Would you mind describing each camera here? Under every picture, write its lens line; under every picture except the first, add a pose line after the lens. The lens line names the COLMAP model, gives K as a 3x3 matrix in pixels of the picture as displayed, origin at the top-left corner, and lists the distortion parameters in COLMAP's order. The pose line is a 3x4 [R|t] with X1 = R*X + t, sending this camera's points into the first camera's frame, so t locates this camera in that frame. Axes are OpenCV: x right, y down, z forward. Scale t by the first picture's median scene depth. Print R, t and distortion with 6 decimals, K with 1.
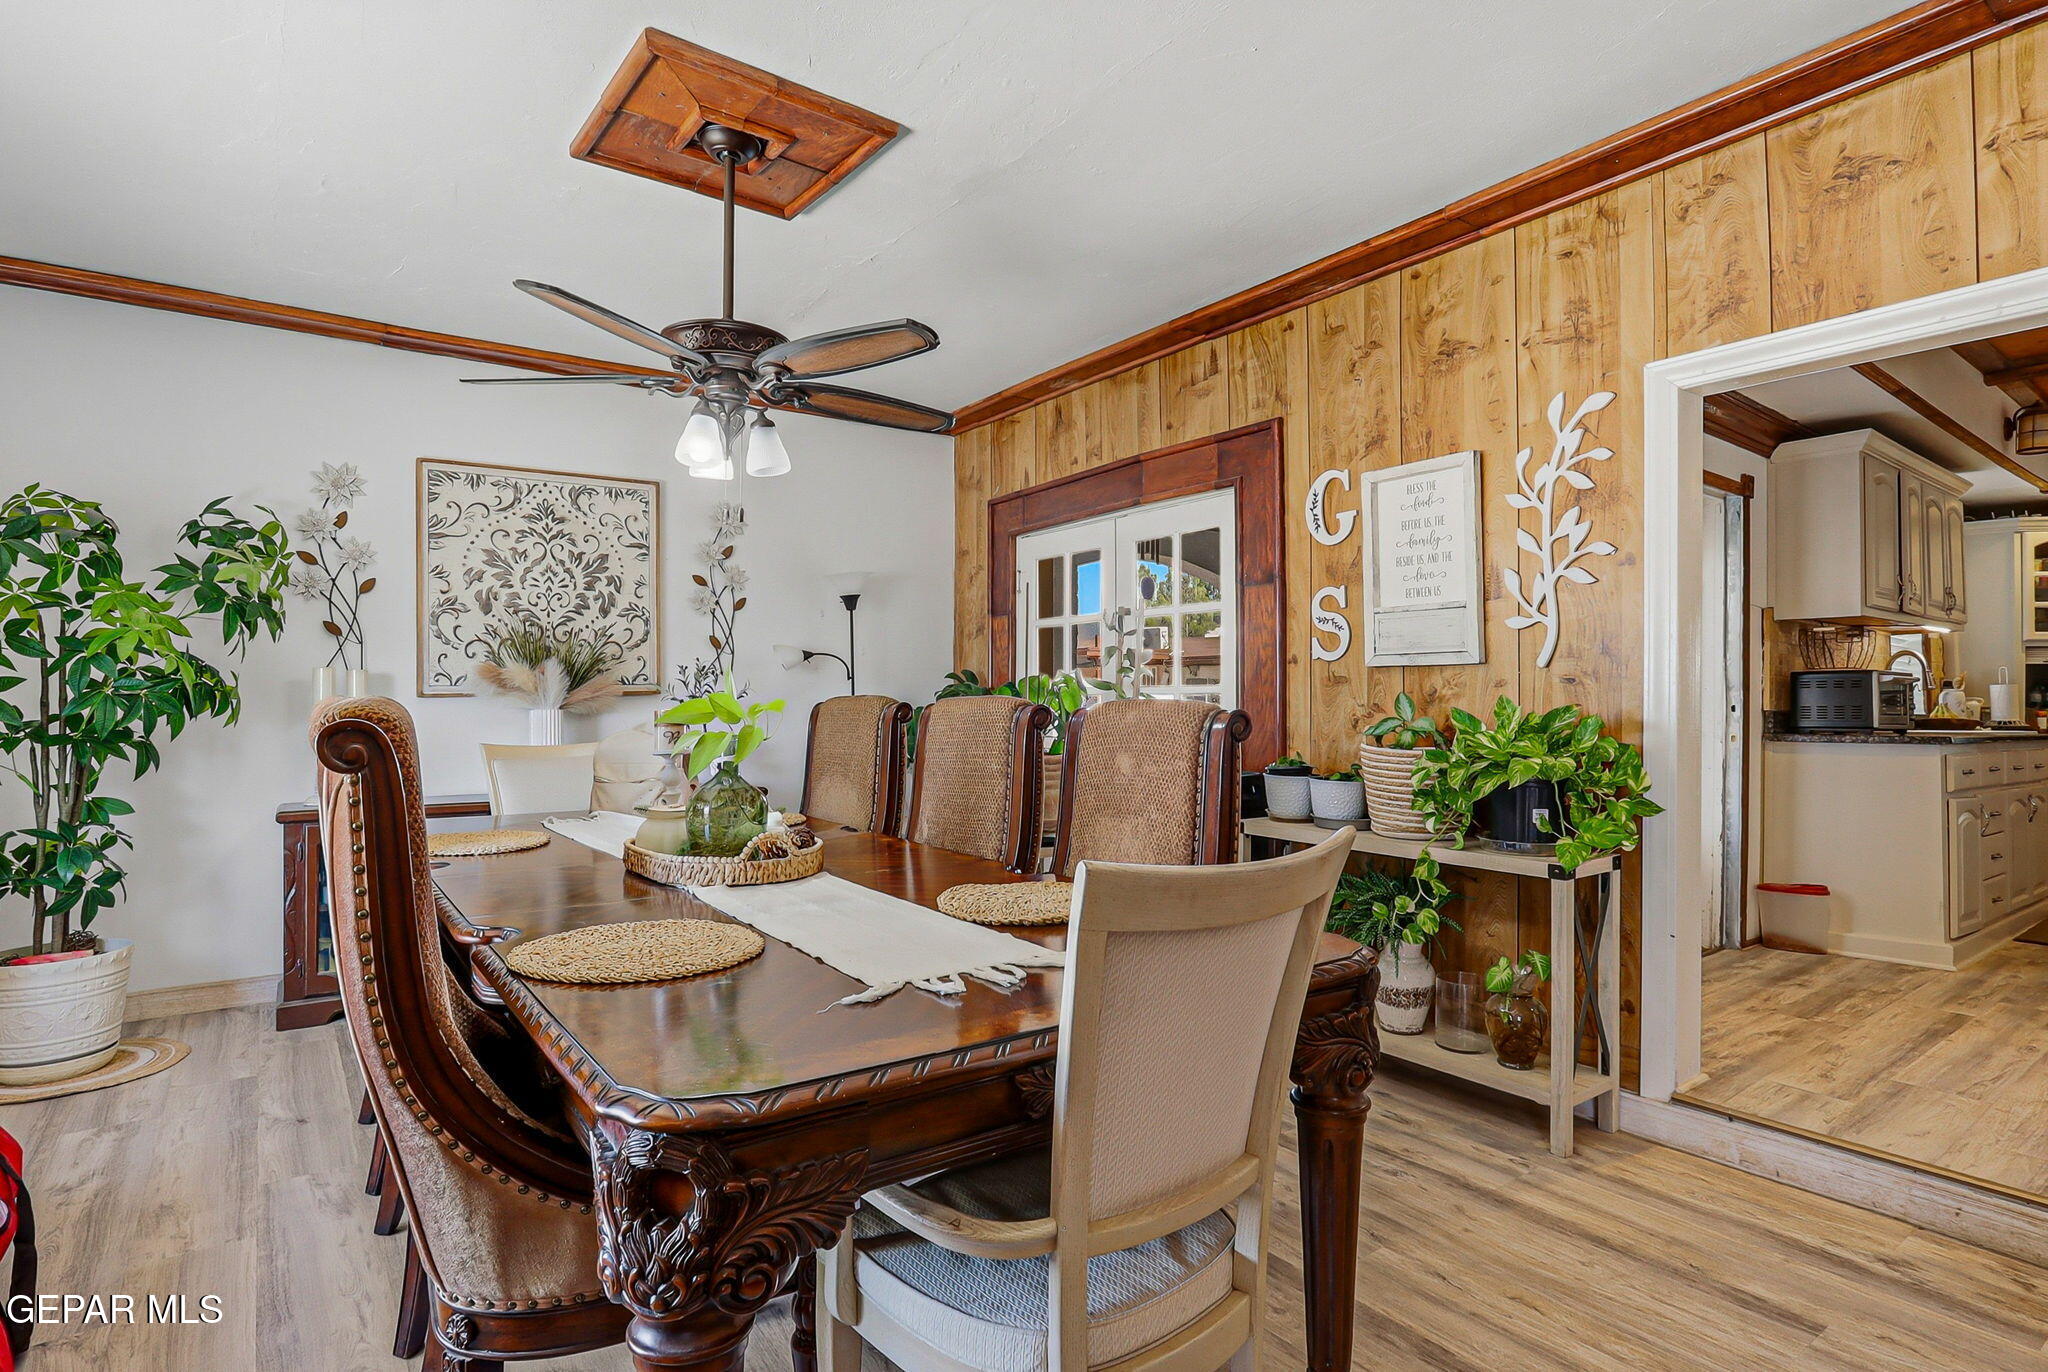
lens RADIAL K [[1053.8, 0, 1031.4], [0, 1053.8, 682.5], [0, 0, 1]] dist [-0.018113, 0.005579]
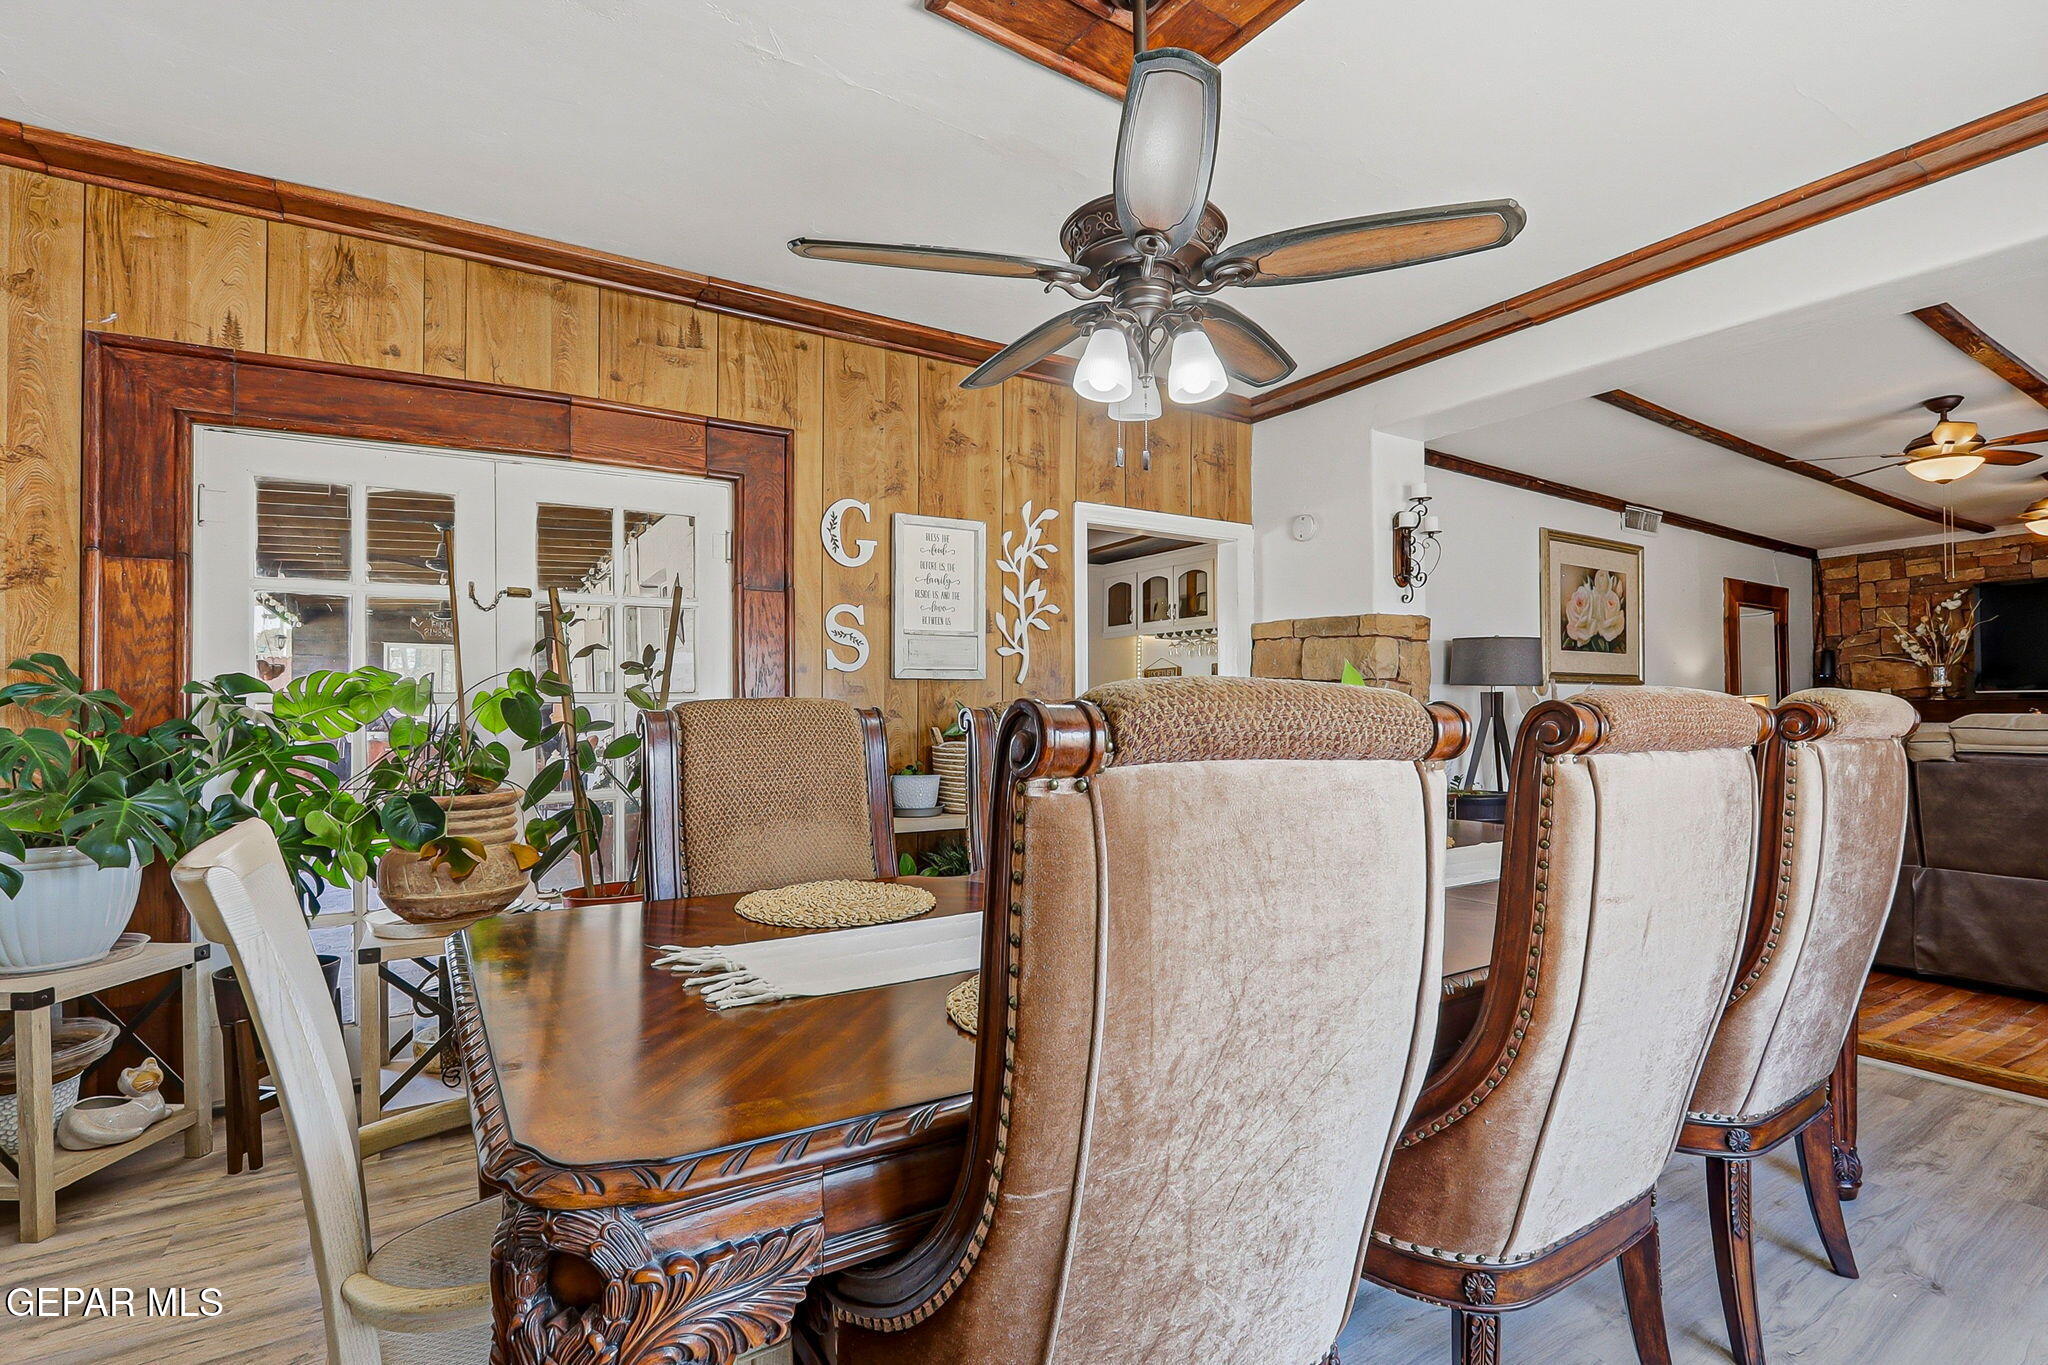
lens RADIAL K [[971.4, 0, 1029.9], [0, 971.4, 700.4], [0, 0, 1]] dist [-0.017375, 0.002029]
pose [[0.056593, 0.010112, 0.998346, -0.782838], [-0.004708, 0.999940, -0.009861, 0.020402], [-0.998386, -0.004143, 0.056637, 0.818899]]
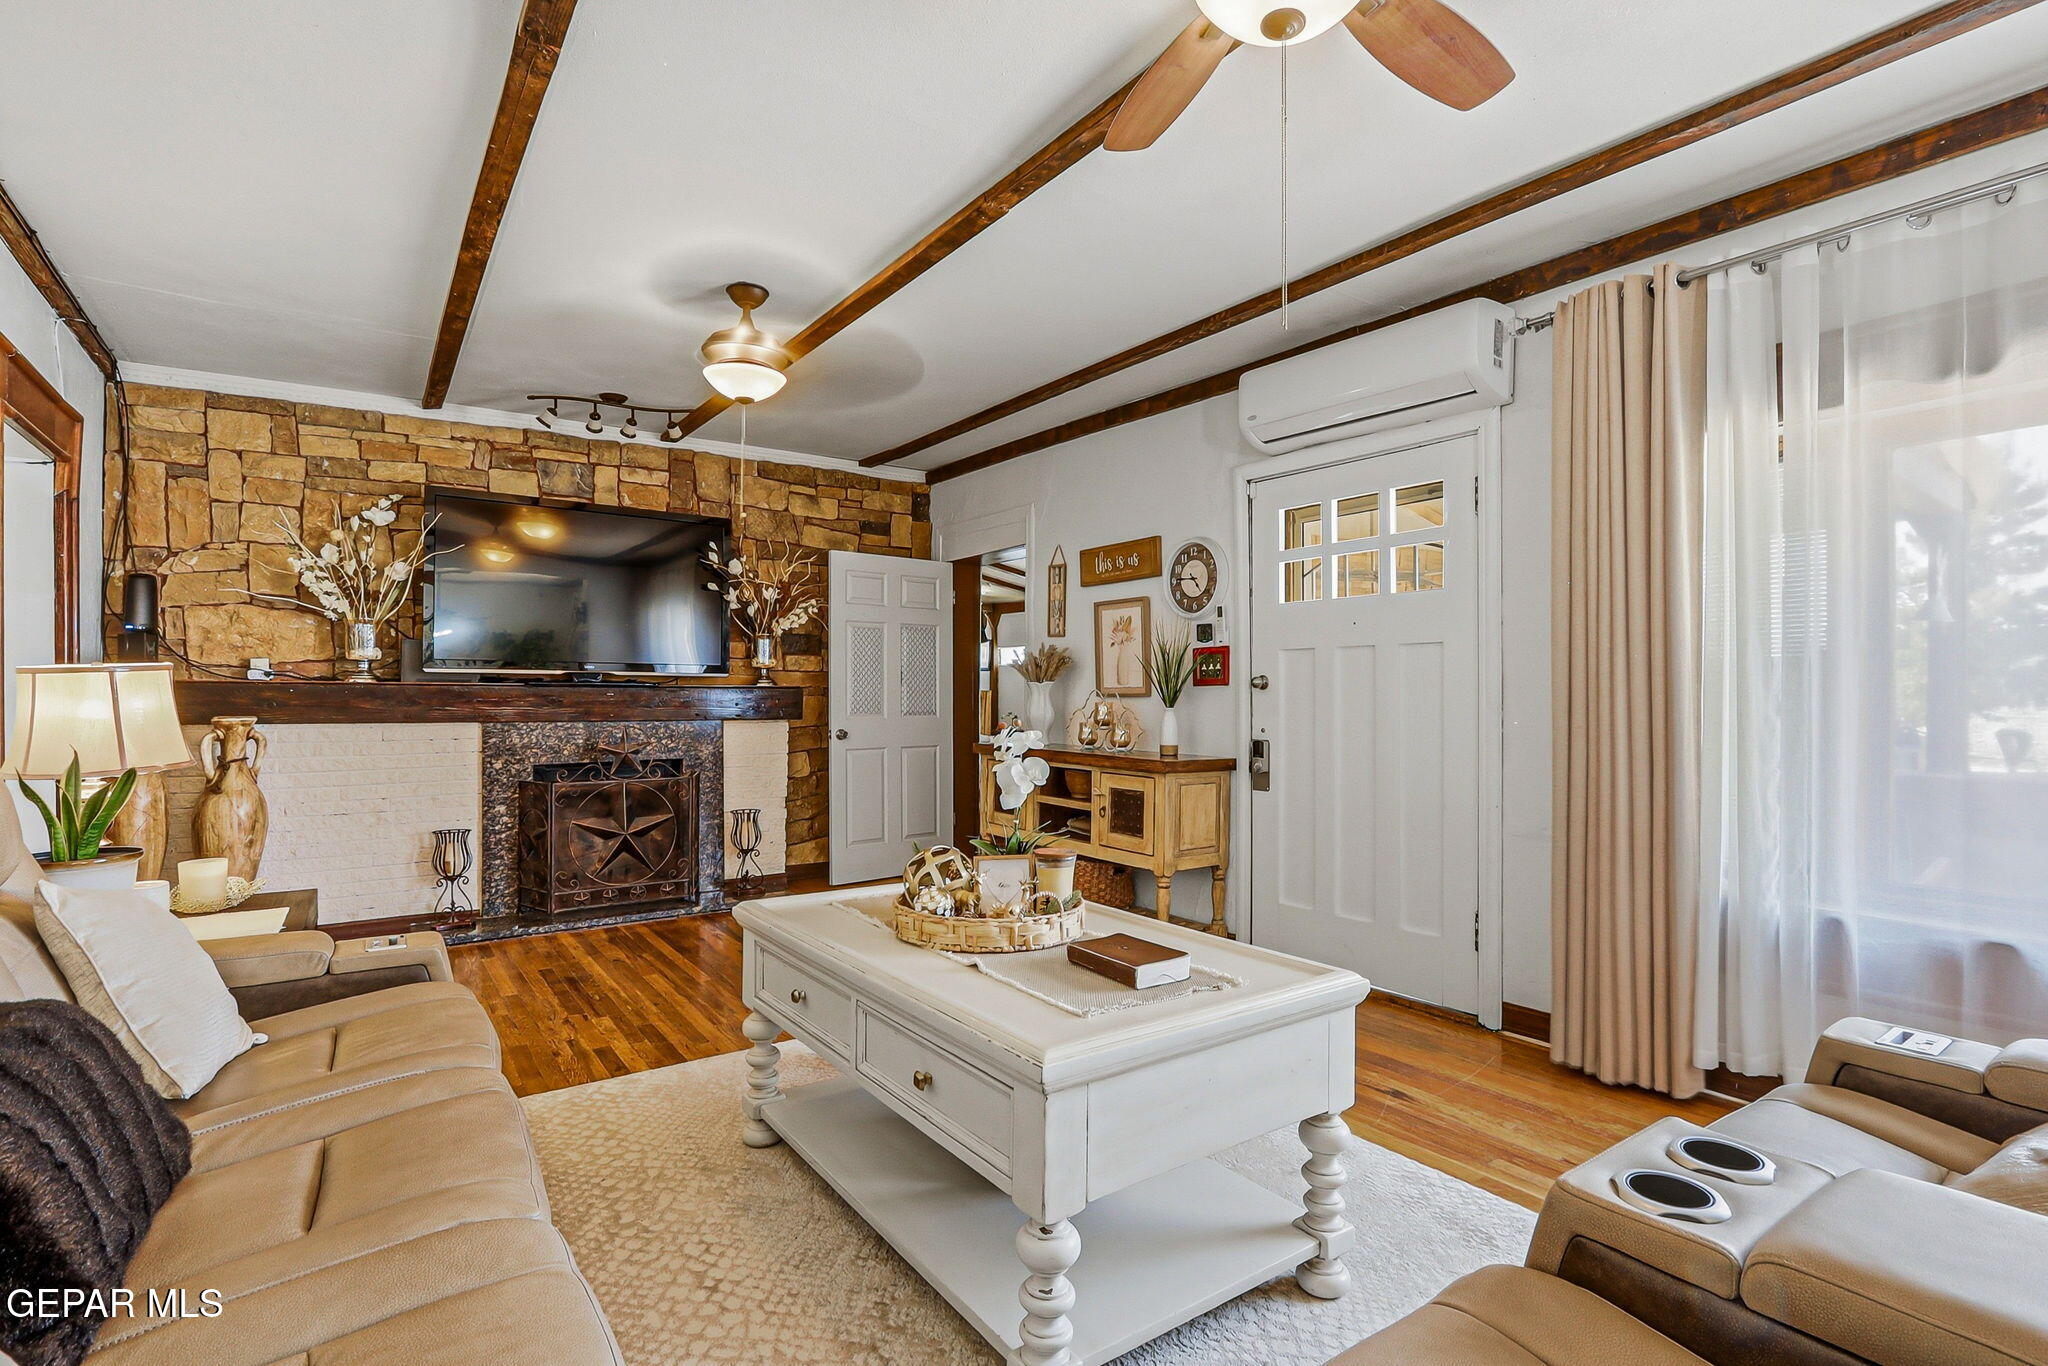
lens RADIAL K [[971.4, 0, 1035.7], [0, 971.4, 692.2], [0, 0, 1]] dist [-0.017375, 0.002029]
pose [[-0.999905, -0.010448, 0.008986, 0.775025], [-0.010520, 0.999912, -0.008073, -0.000359], [-0.008901, -0.008167, -0.999927, 0.031299]]
